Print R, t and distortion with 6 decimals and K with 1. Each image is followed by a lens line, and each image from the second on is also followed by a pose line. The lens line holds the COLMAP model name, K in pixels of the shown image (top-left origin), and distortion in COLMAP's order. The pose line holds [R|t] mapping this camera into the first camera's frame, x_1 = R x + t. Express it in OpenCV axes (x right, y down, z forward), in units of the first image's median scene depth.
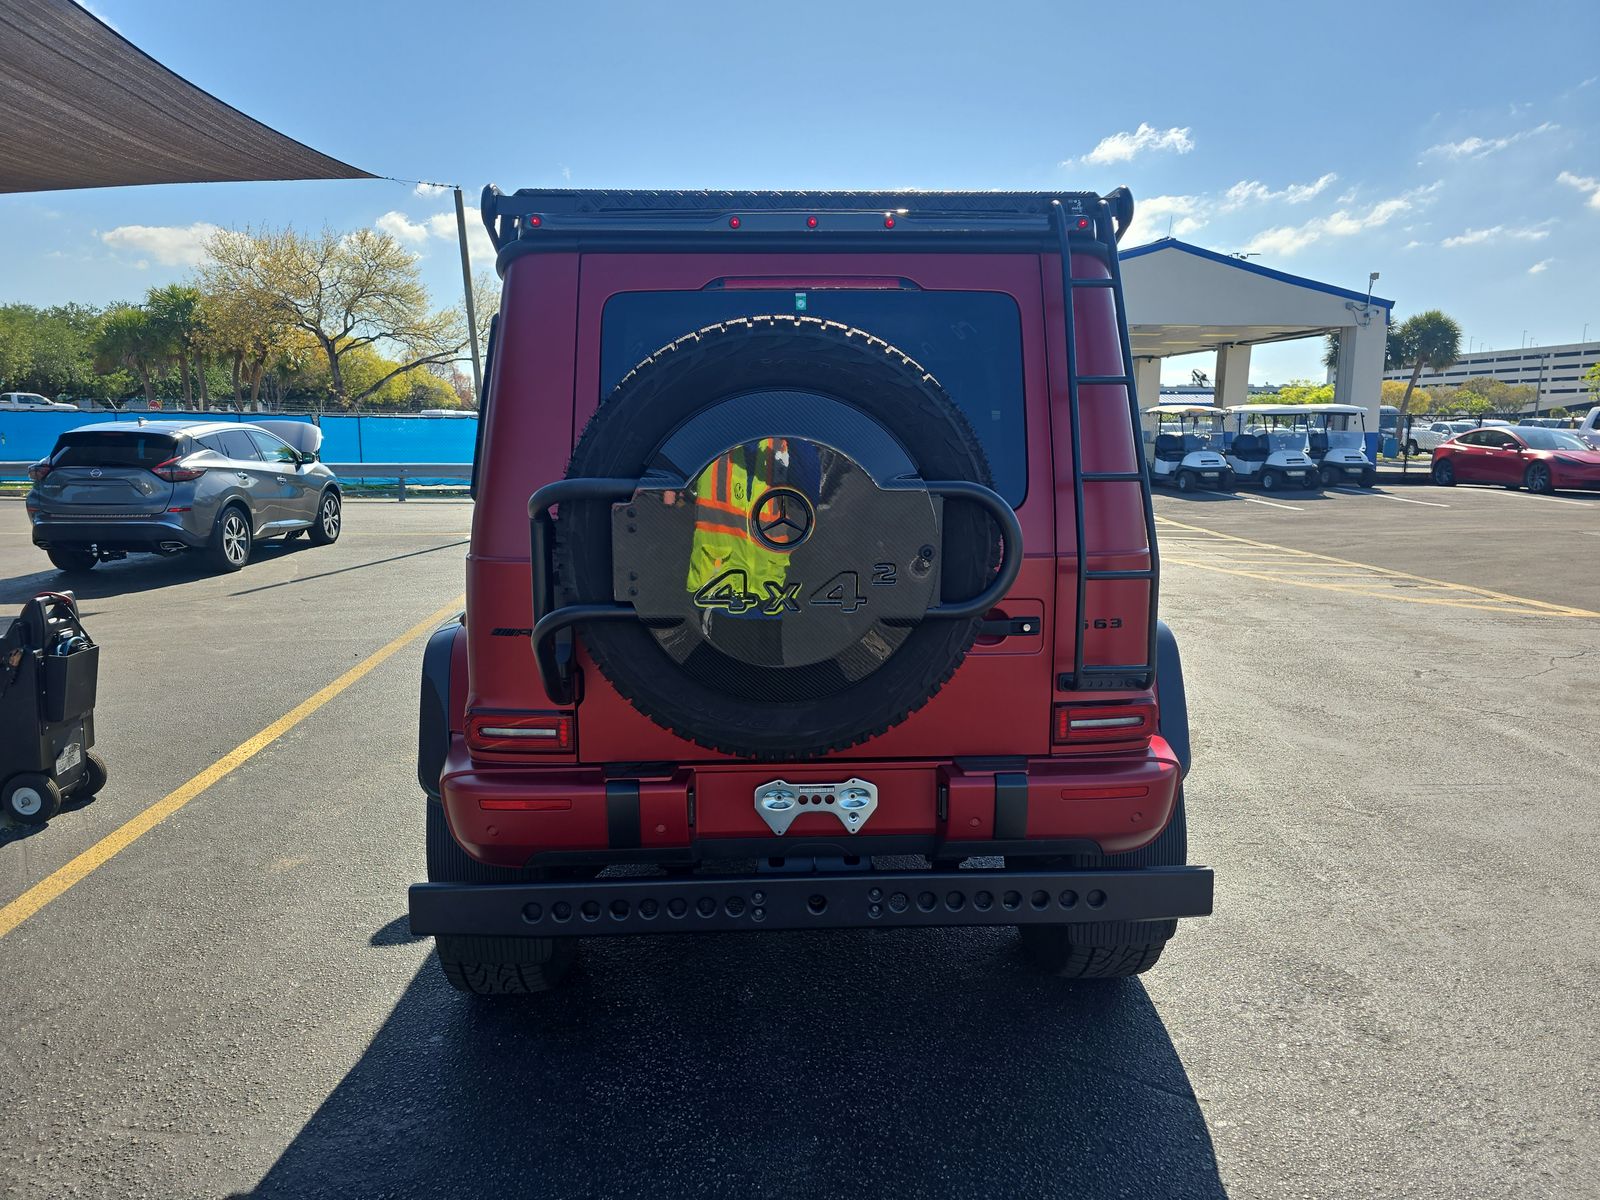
lens RADIAL K [[1084.2, 0, 800.2], [0, 1084.2, 606.9], [0, 0, 1]] dist [0.022697, -0.019116]
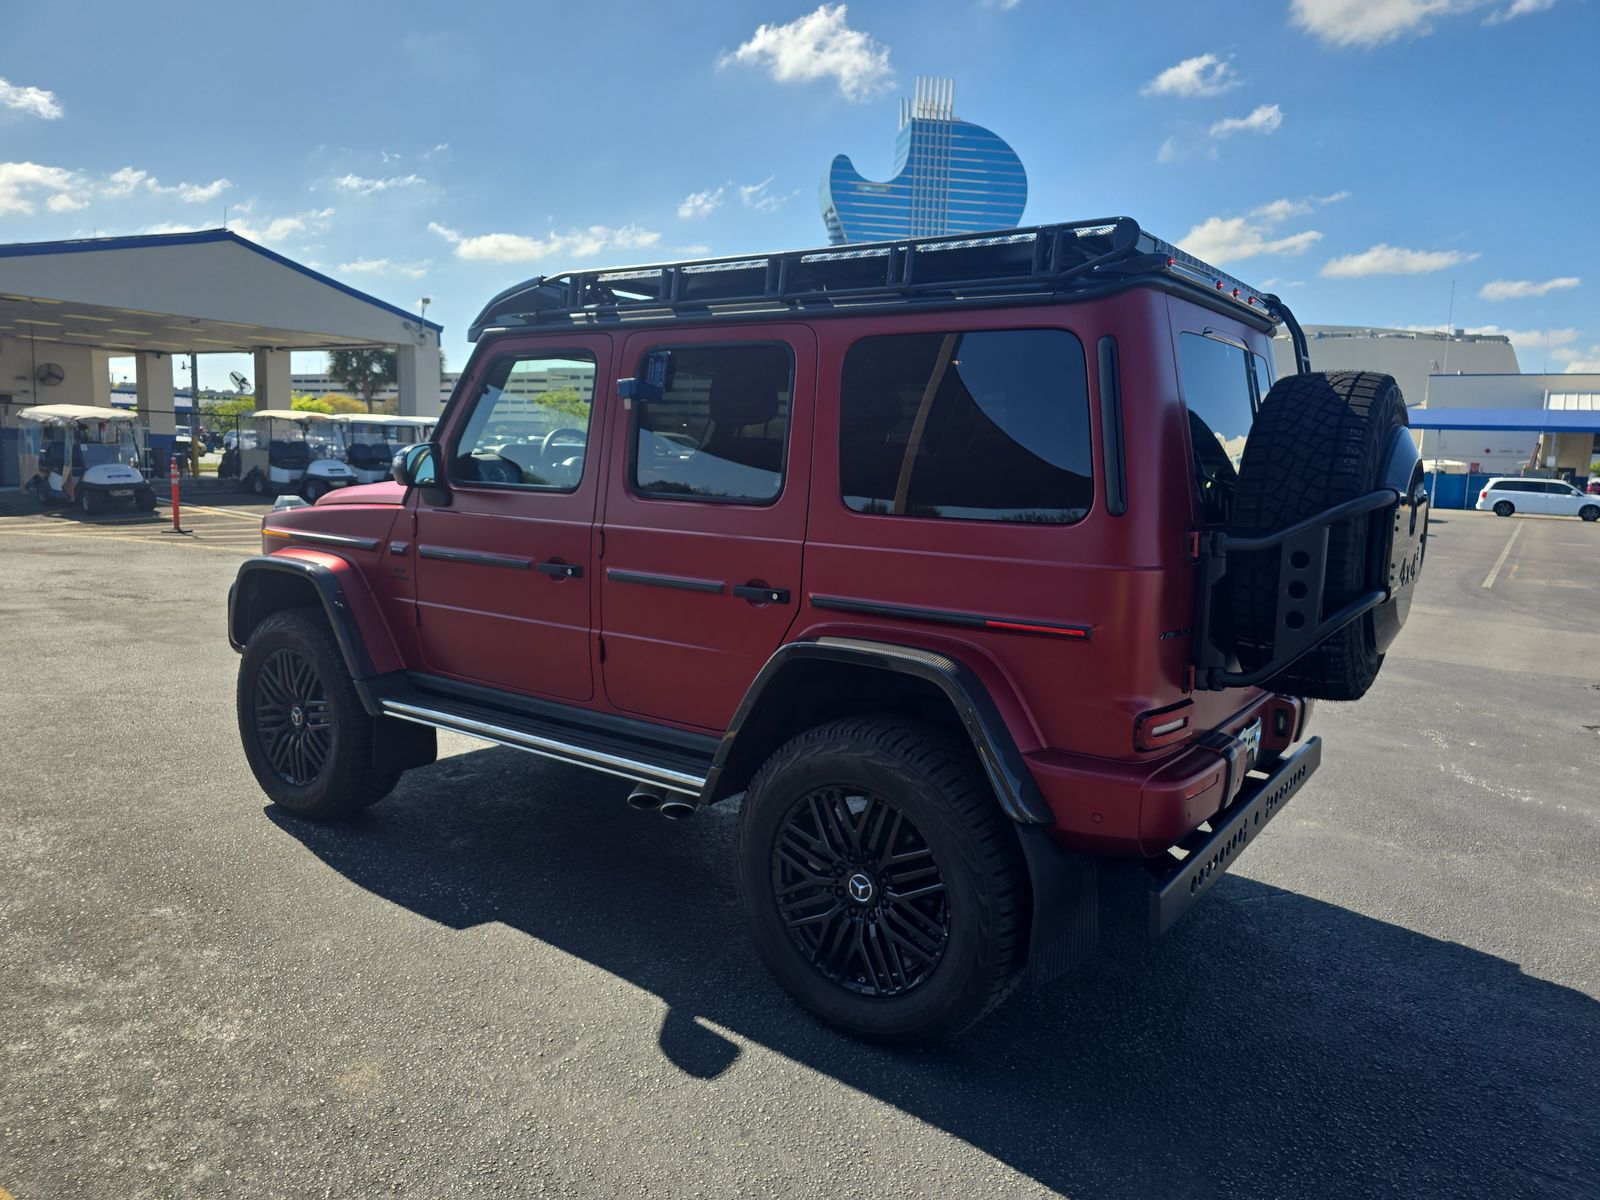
lens RADIAL K [[1084.2, 0, 823.3], [0, 1084.2, 570.2], [0, 0, 1]] dist [0.022697, -0.019116]
pose [[0.613704, -0.066314, 0.786747, -0.125811], [0.098063, 0.995153, 0.007386, -0.007985], [-0.783423, 0.072618, 0.617232, 0.054564]]
